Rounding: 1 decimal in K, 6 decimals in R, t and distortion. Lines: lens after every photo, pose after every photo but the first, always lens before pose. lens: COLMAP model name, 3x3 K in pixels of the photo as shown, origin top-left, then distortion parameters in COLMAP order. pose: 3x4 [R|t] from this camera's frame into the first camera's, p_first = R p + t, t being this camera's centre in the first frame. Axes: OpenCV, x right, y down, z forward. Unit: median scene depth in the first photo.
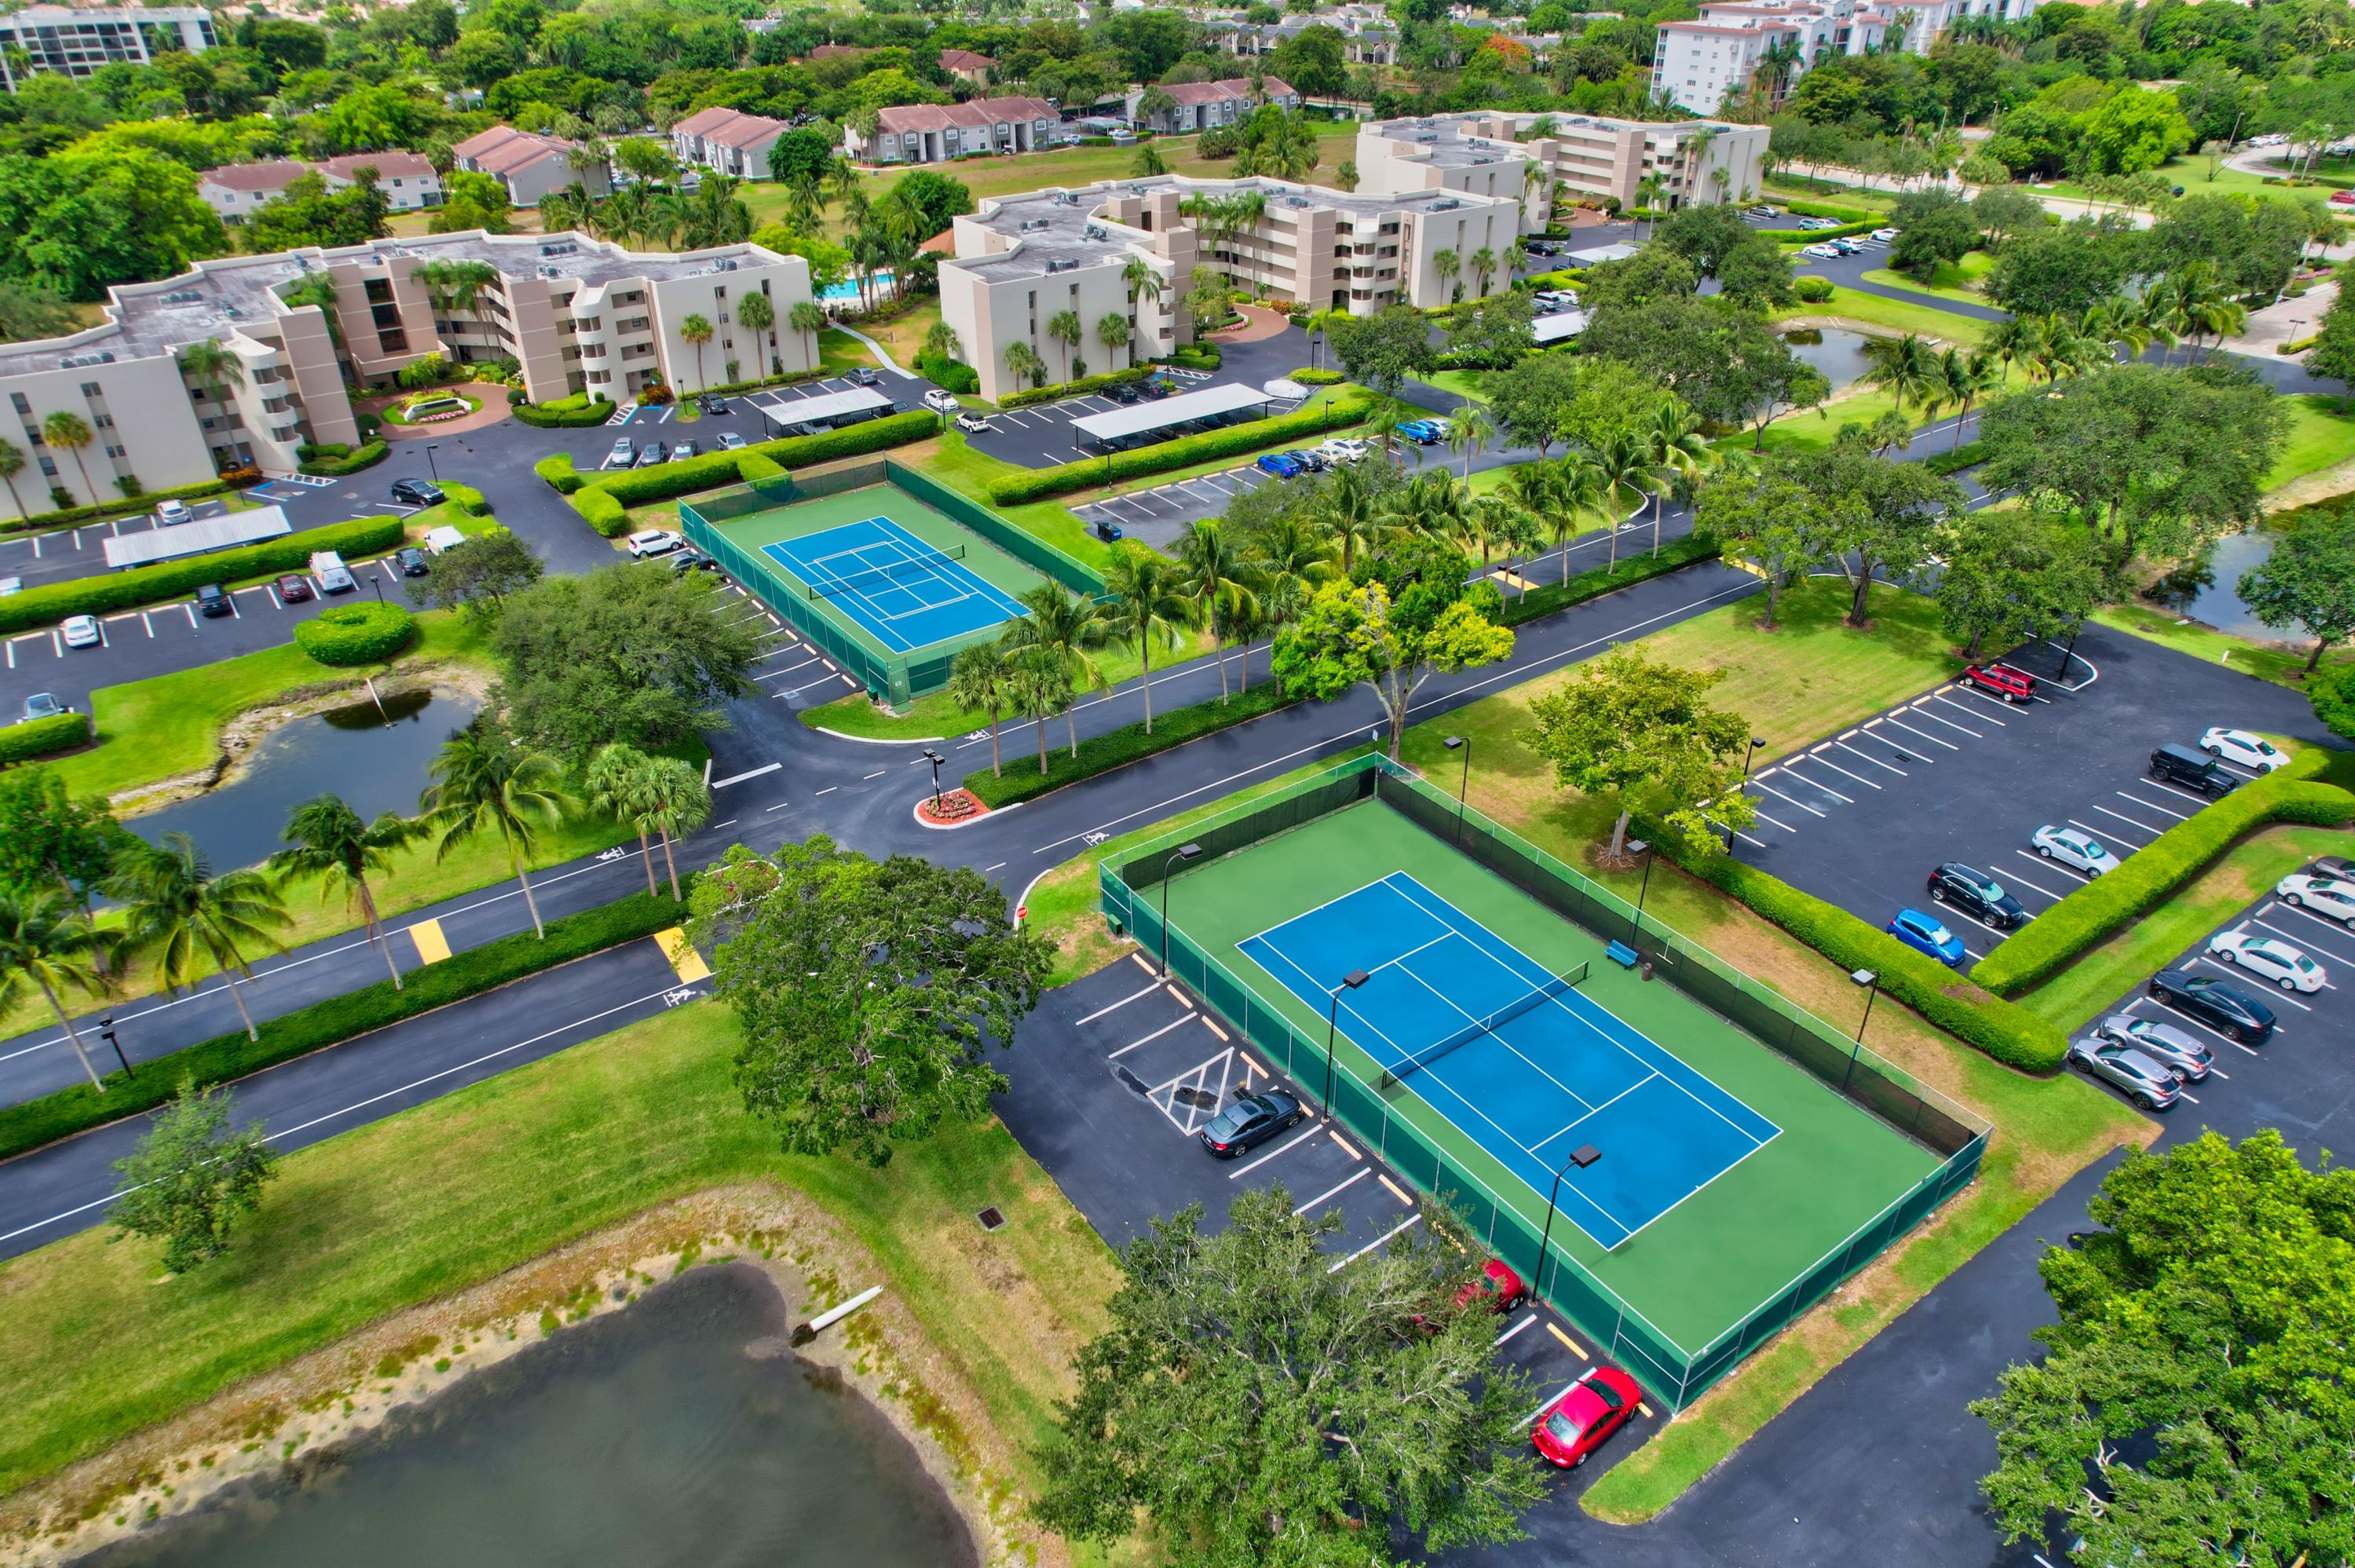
lens RADIAL K [[1484.6, 0, 1174.0], [0, 1484.6, 784.5], [0, 0, 1]] dist [-0.075048, 0.068327]
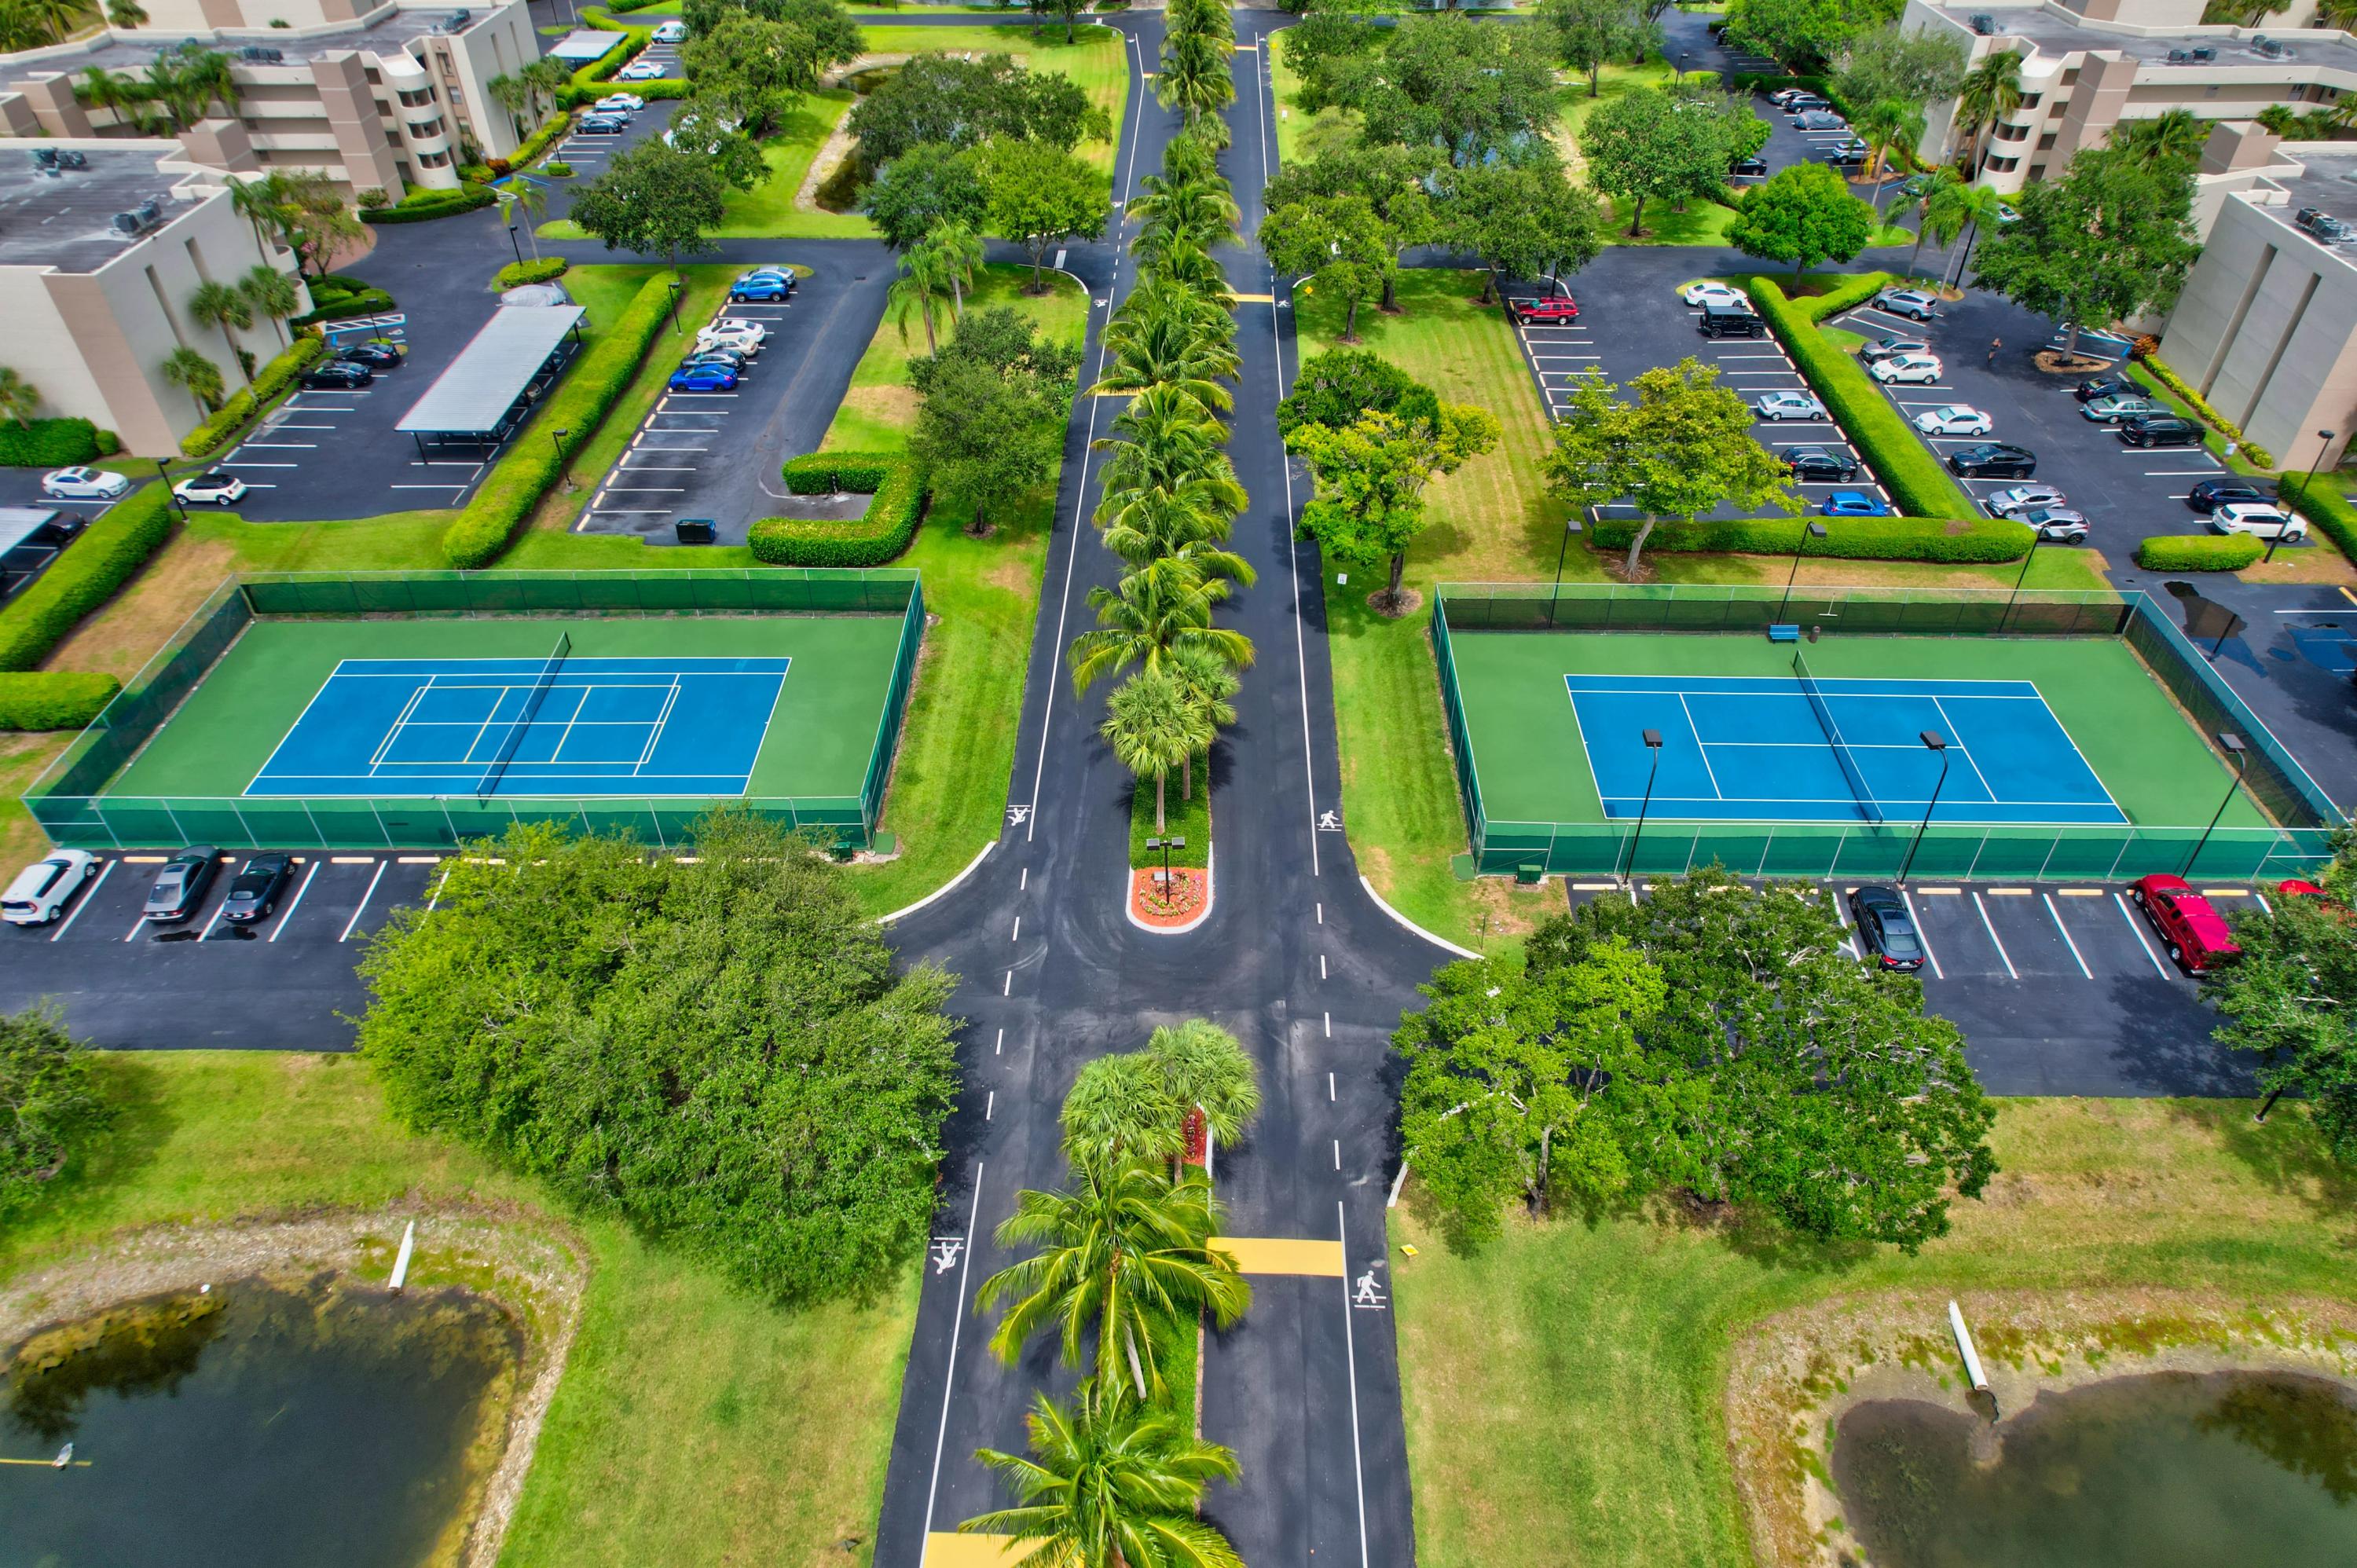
lens RADIAL K [[1485.9, 0, 1175.0], [0, 1485.9, 784.5], [0, 0, 1]] dist [-0.075048, 0.068327]
pose [[0.600818, -0.511660, 0.614184, -0.611998], [0.420549, 0.855716, 0.301477, -0.270903], [-0.679821, 0.077162, 0.729307, 0.472288]]
